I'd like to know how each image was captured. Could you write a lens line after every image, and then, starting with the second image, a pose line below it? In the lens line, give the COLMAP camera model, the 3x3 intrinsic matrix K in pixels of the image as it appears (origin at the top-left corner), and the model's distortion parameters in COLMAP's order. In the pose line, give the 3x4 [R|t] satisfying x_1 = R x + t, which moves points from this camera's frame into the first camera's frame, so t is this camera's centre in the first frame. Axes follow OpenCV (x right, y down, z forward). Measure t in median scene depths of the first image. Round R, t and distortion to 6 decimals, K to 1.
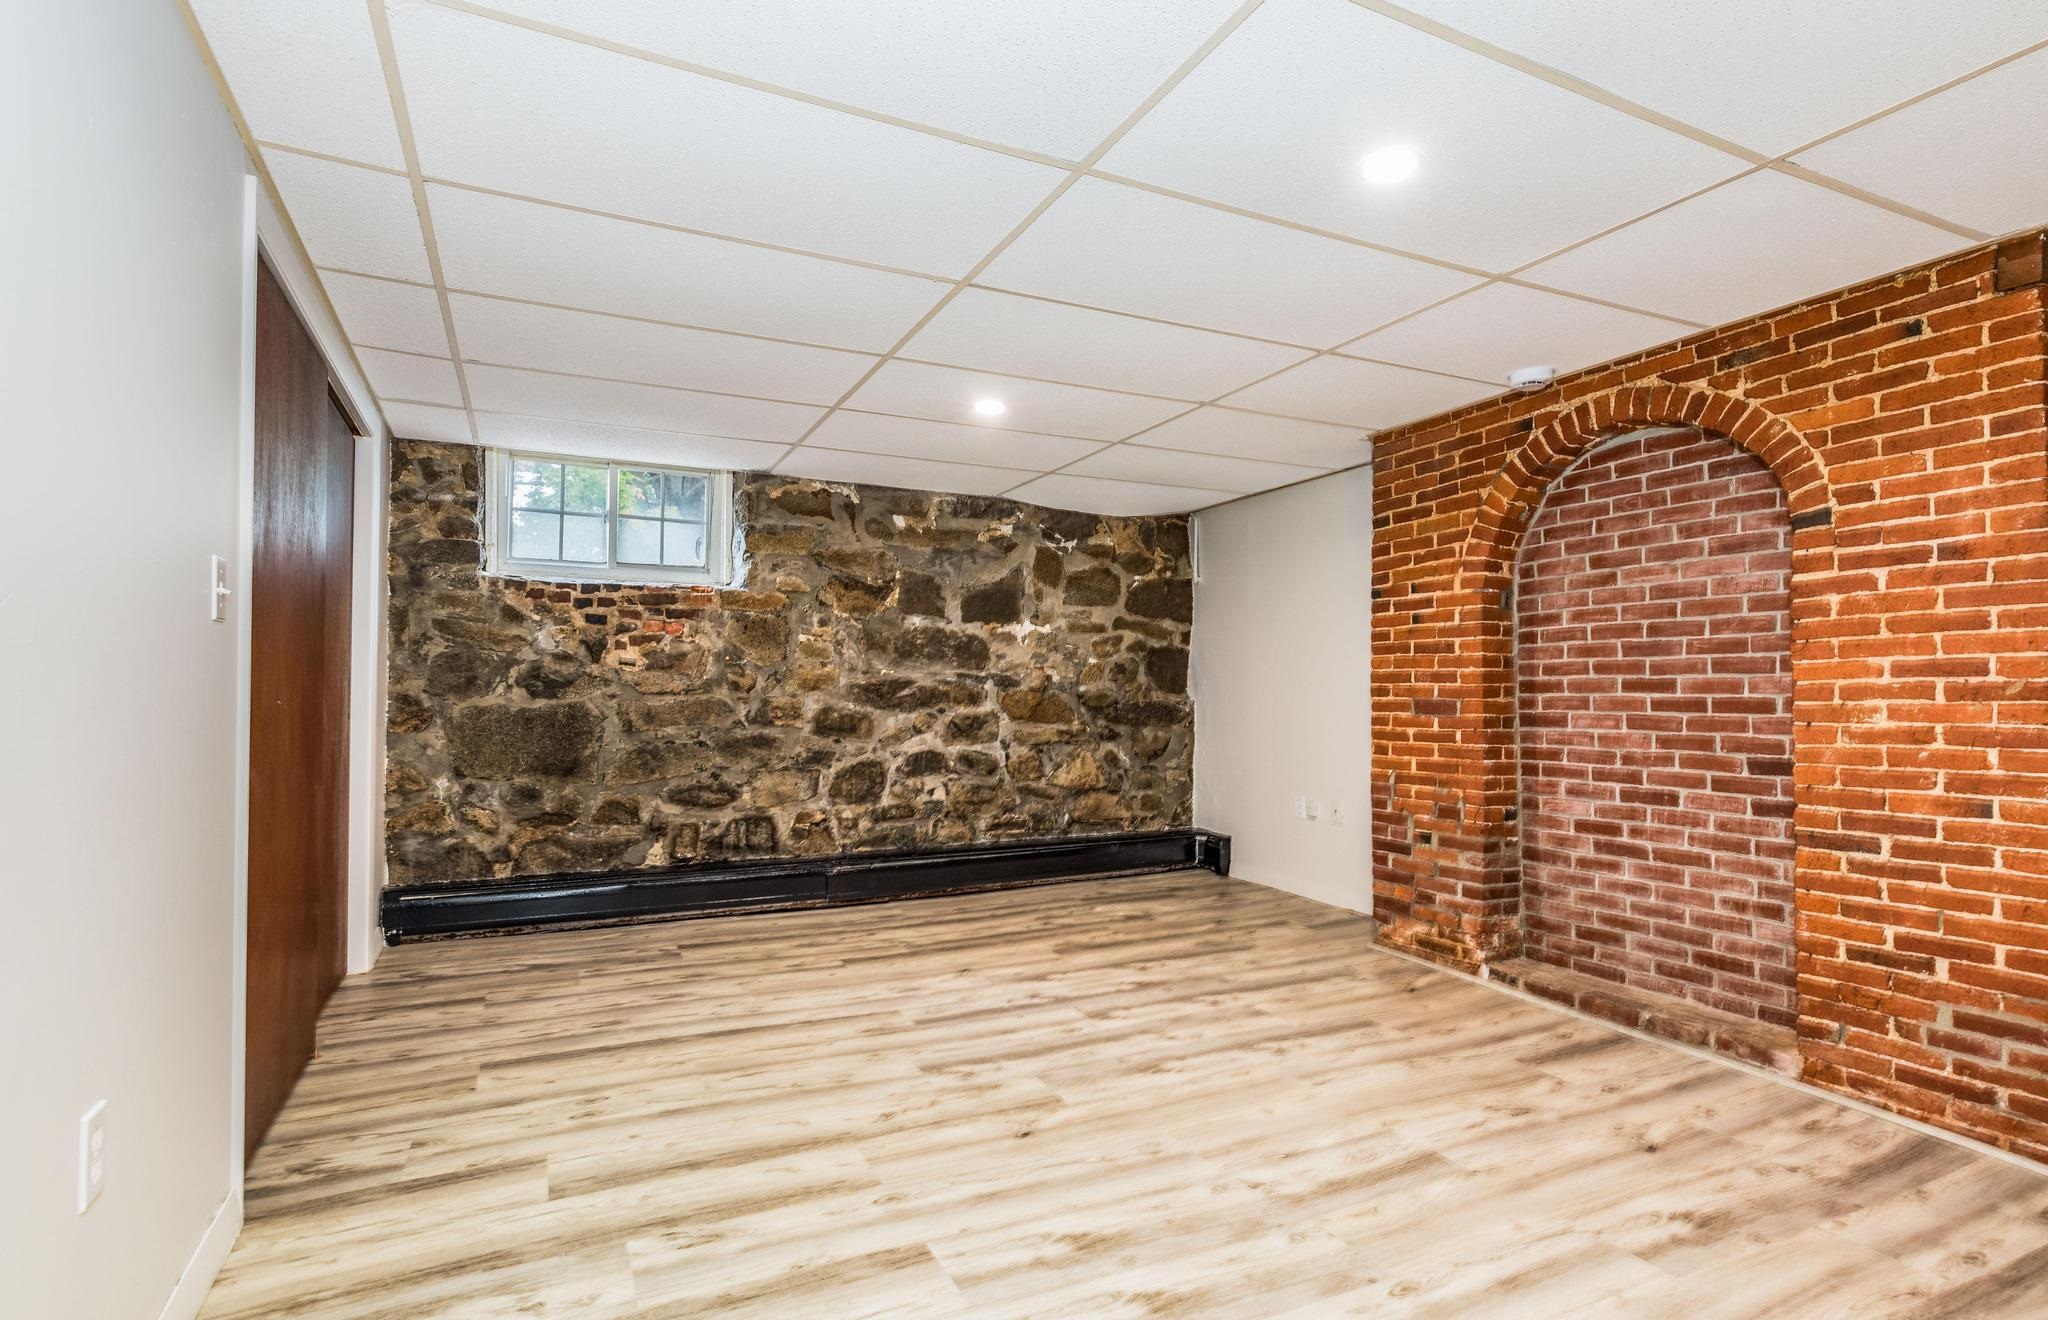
lens RADIAL K [[986.6, 0, 1002.4], [0, 986.6, 676.9], [0, 0, 1]] dist [0.012438, 0.001012]
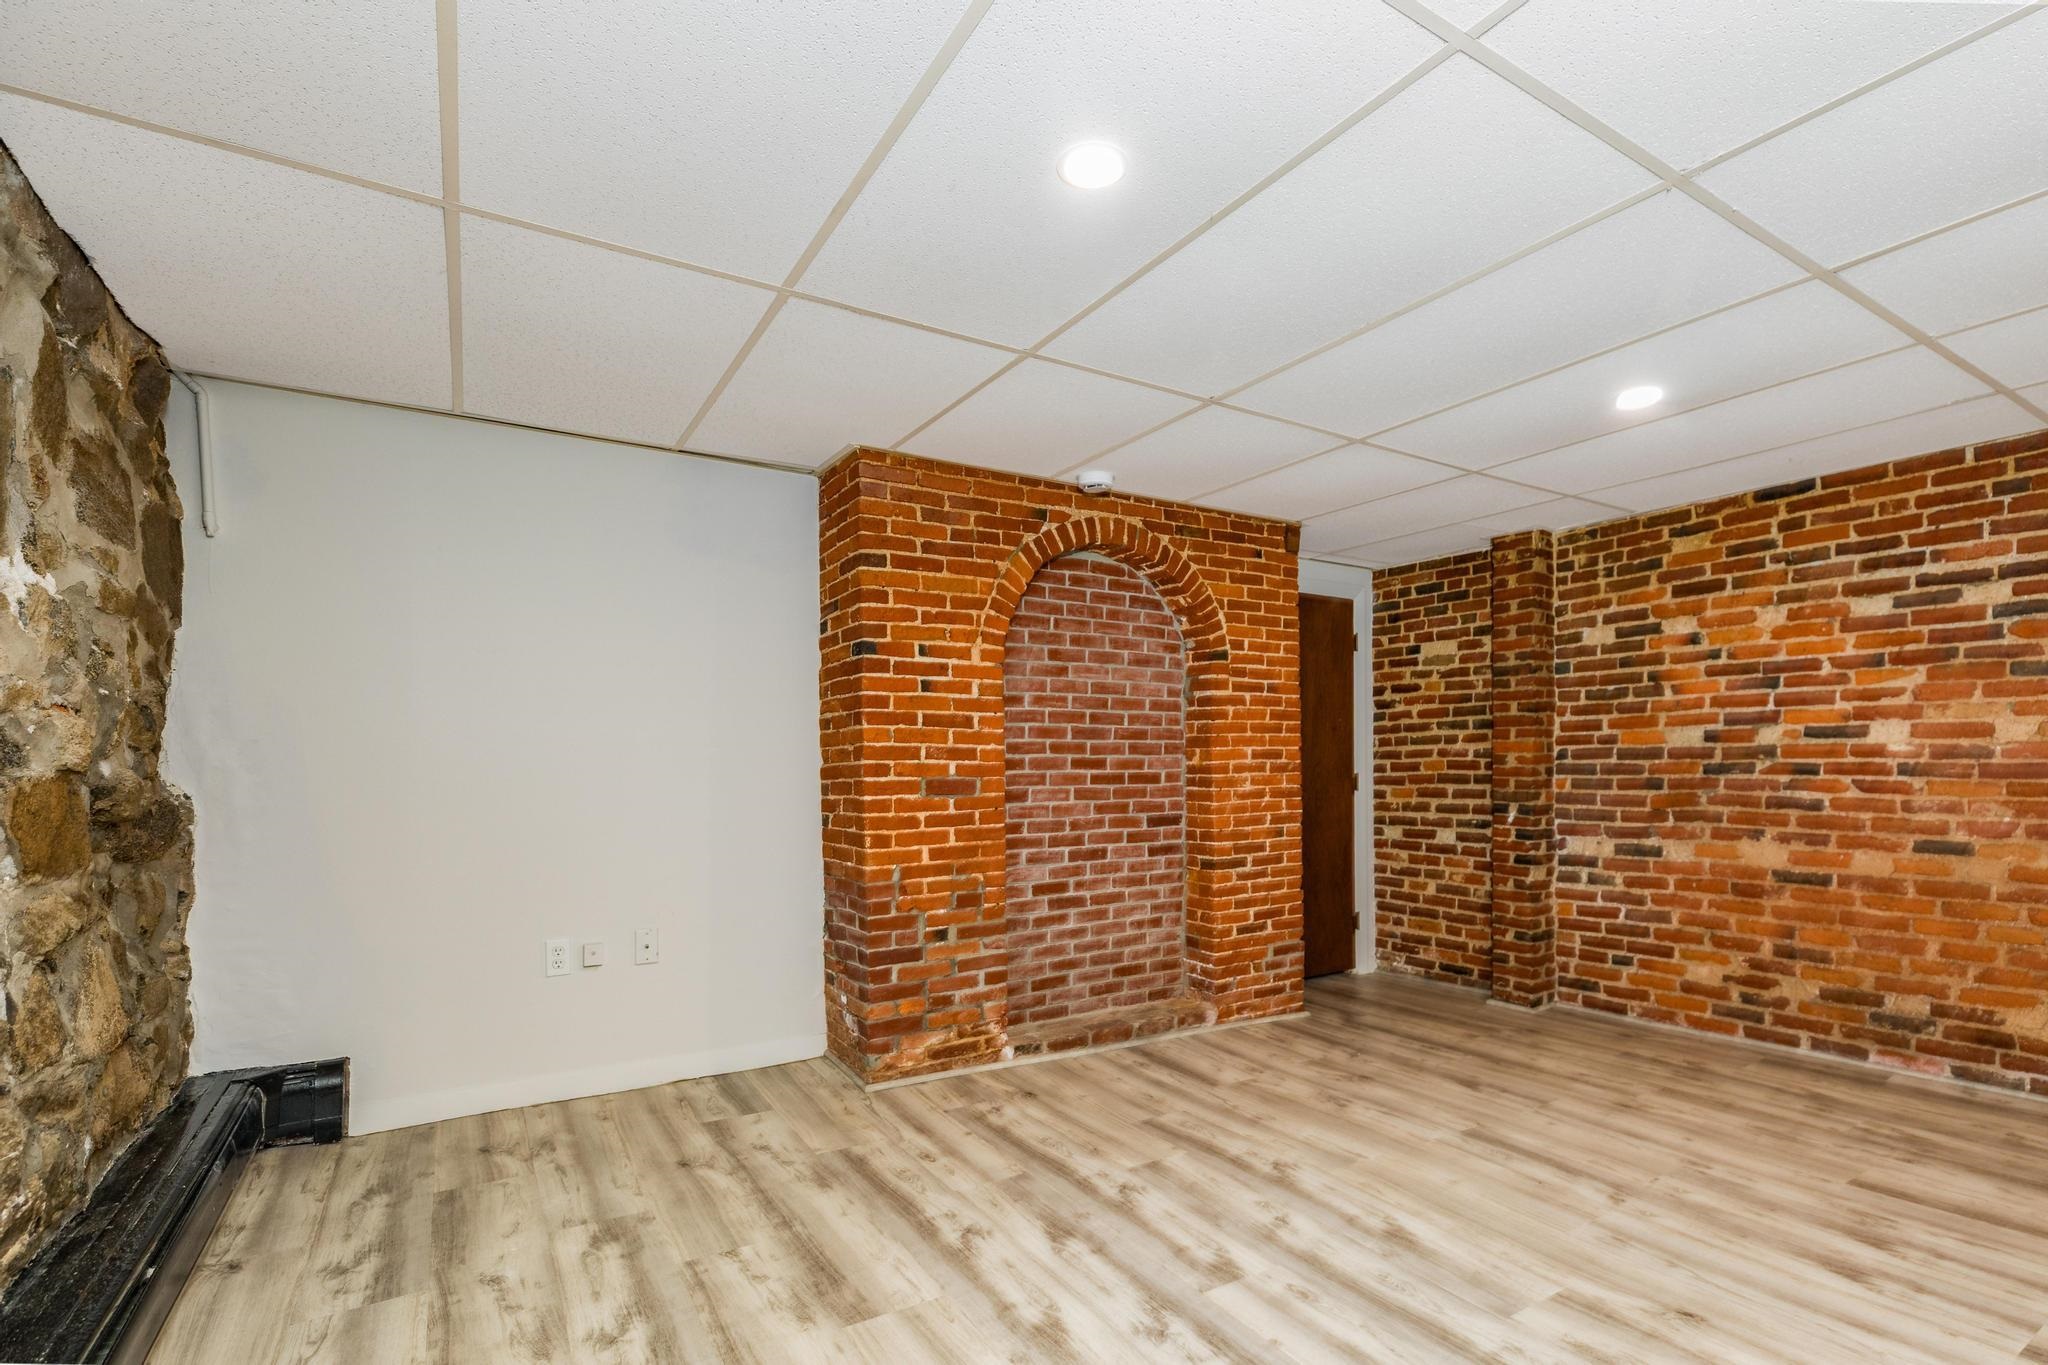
lens RADIAL K [[958.0, 0, 1046.9], [0, 958.0, 765.6], [0, 0, 1]] dist [-0.000004, -0.000191]
pose [[-0.115479, -0.006504, 0.993289, -0.402705], [-0.015501, 0.999869, 0.004745, 0.005163], [-0.993189, -0.014849, -0.115564, 0.930396]]
